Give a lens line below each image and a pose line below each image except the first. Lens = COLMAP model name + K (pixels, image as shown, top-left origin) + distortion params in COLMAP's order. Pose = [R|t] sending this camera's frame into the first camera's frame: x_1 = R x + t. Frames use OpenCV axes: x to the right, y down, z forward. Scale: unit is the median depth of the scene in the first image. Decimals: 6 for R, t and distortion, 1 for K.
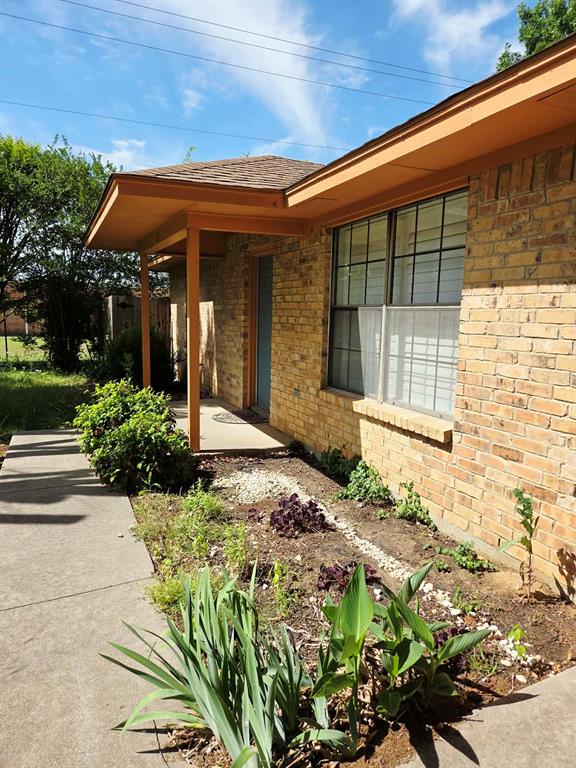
lens RADIAL K [[528.5, 0, 278.1], [0, 528.5, 387.1], [0, 0, 1]] dist [0.080443, -0.064757]
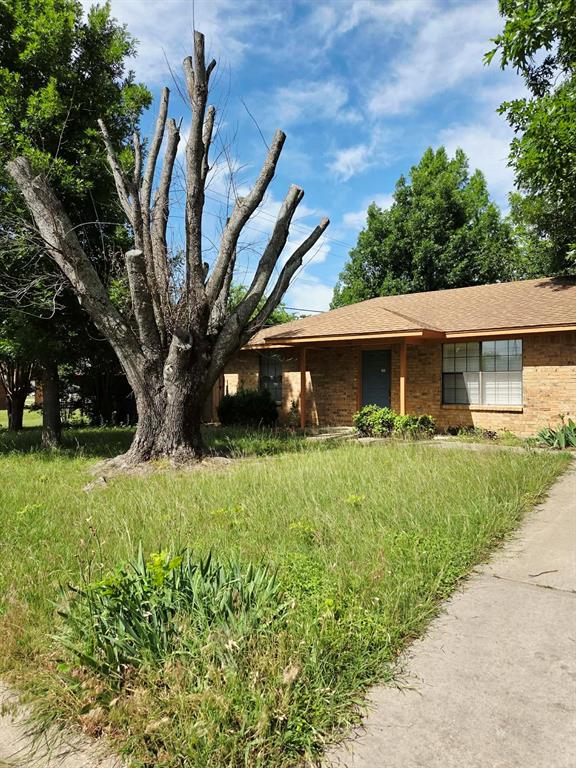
lens RADIAL K [[528.5, 0, 283.6], [0, 528.5, 389.9], [0, 0, 1]] dist [0.080443, -0.064757]
pose [[0.858157, -0.017518, 0.513088, -2.691059], [0.085117, 0.990441, -0.108546, 0.207727], [-0.506282, 0.136822, 0.851445, -1.145269]]
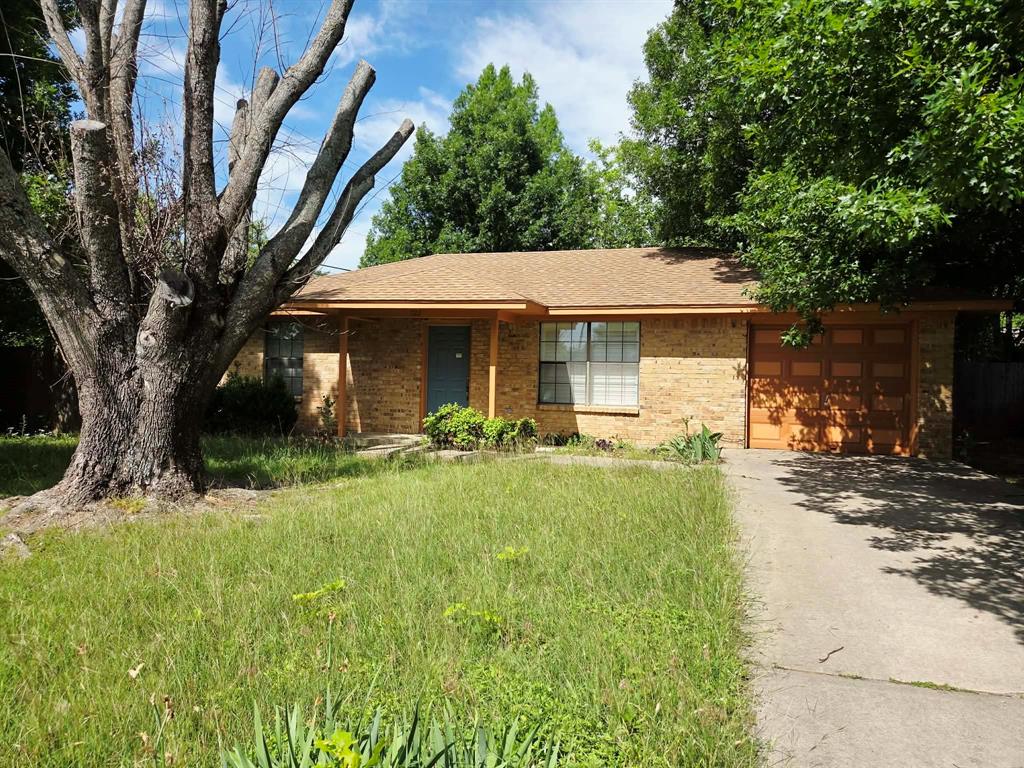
lens RADIAL K [[704.6, 0, 518.2], [0, 704.6, 386.8], [0, 0, 1]] dist [0.080443, -0.064757]
pose [[0.629796, -0.005216, 0.776743, -2.742128], [0.094998, 0.992988, -0.070358, 0.158097], [-0.770929, 0.118100, 0.625876, -0.751179]]
